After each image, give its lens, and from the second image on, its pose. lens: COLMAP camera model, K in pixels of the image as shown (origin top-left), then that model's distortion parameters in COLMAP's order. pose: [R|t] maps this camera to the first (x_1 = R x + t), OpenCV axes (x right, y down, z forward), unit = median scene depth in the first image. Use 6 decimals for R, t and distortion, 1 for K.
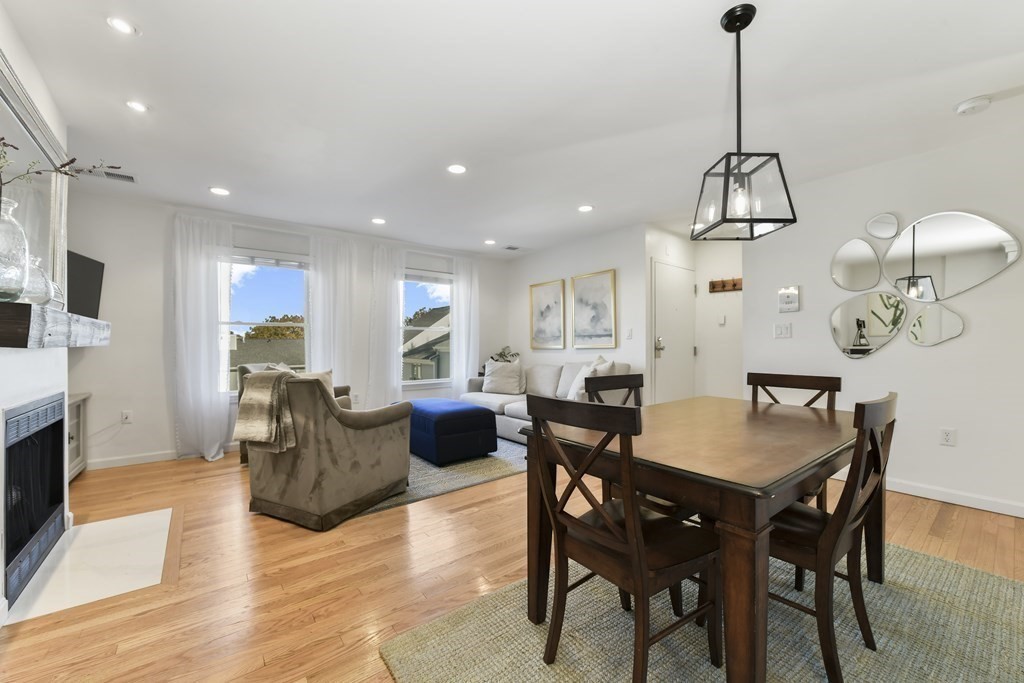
lens RADIAL K [[412.2, 0, 510.4], [0, 412.2, 342.2], [0, 0, 1]] dist [-0.002555, -0.000553]
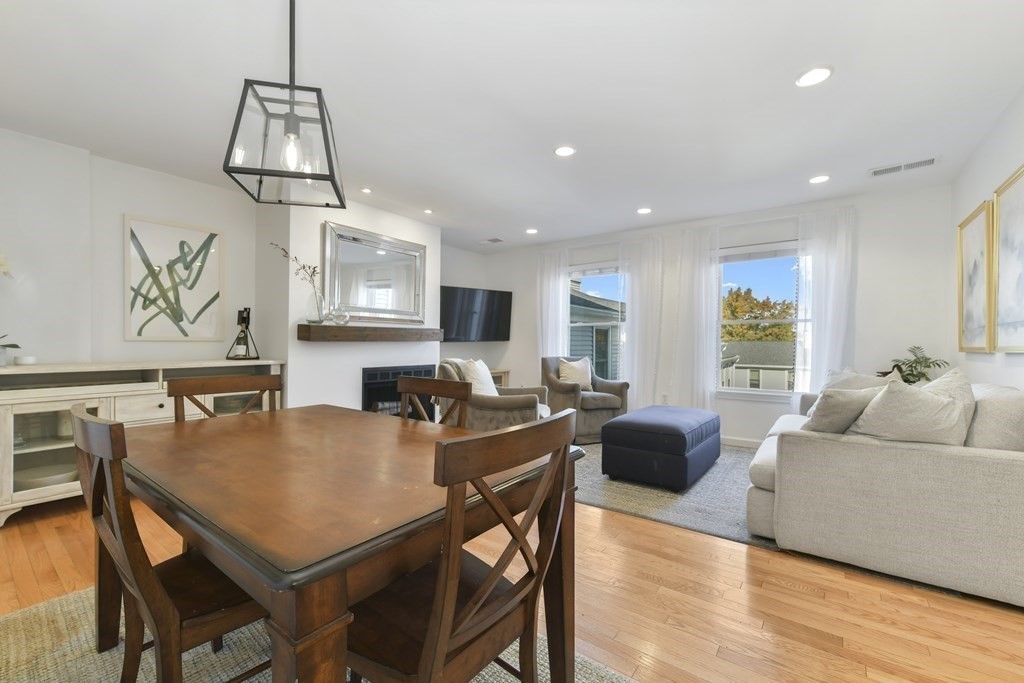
lens RADIAL K [[422.9, 0, 519.5], [0, 422.9, 345.4], [0, 0, 1]] dist [-0.009429, 0.000604]
pose [[0.265637, 0.012057, -0.963998, 0.680440], [0.002031, 0.999913, 0.013066, 0.001154], [0.964071, -0.005428, 0.265589, 0.588568]]
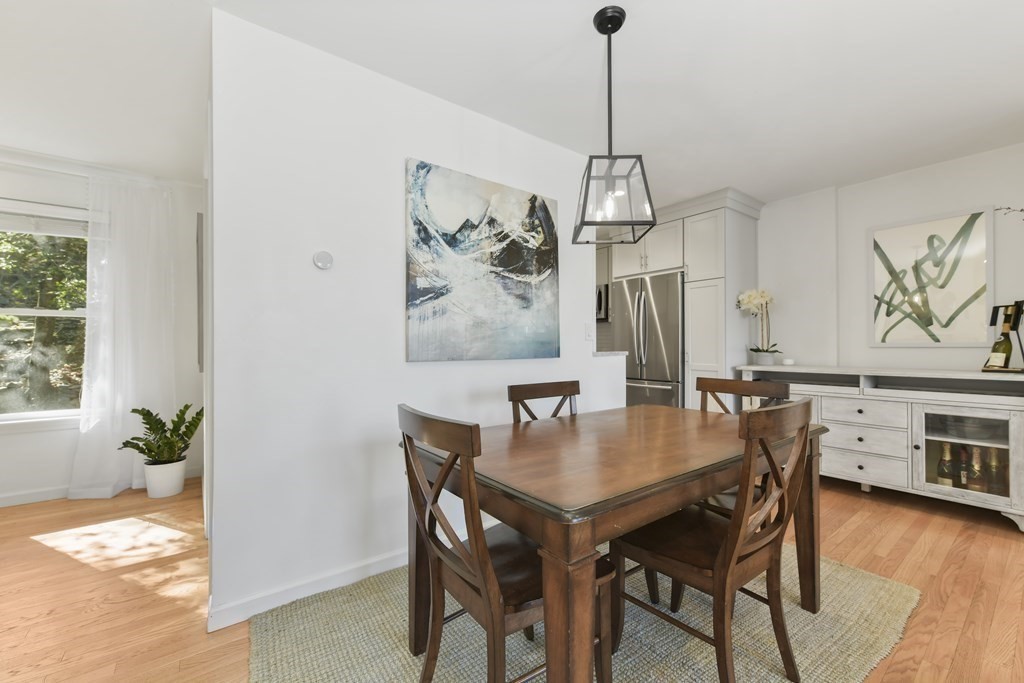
lens RADIAL K [[412.2, 0, 509.0], [0, 412.2, 343.8], [0, 0, 1]] dist [-0.002555, -0.000553]
pose [[-0.999788, 0.006427, 0.019560, 0.383894], [0.006102, 0.999843, -0.016624, 0.003610], [-0.019663, -0.016502, -0.999670, 0.966943]]
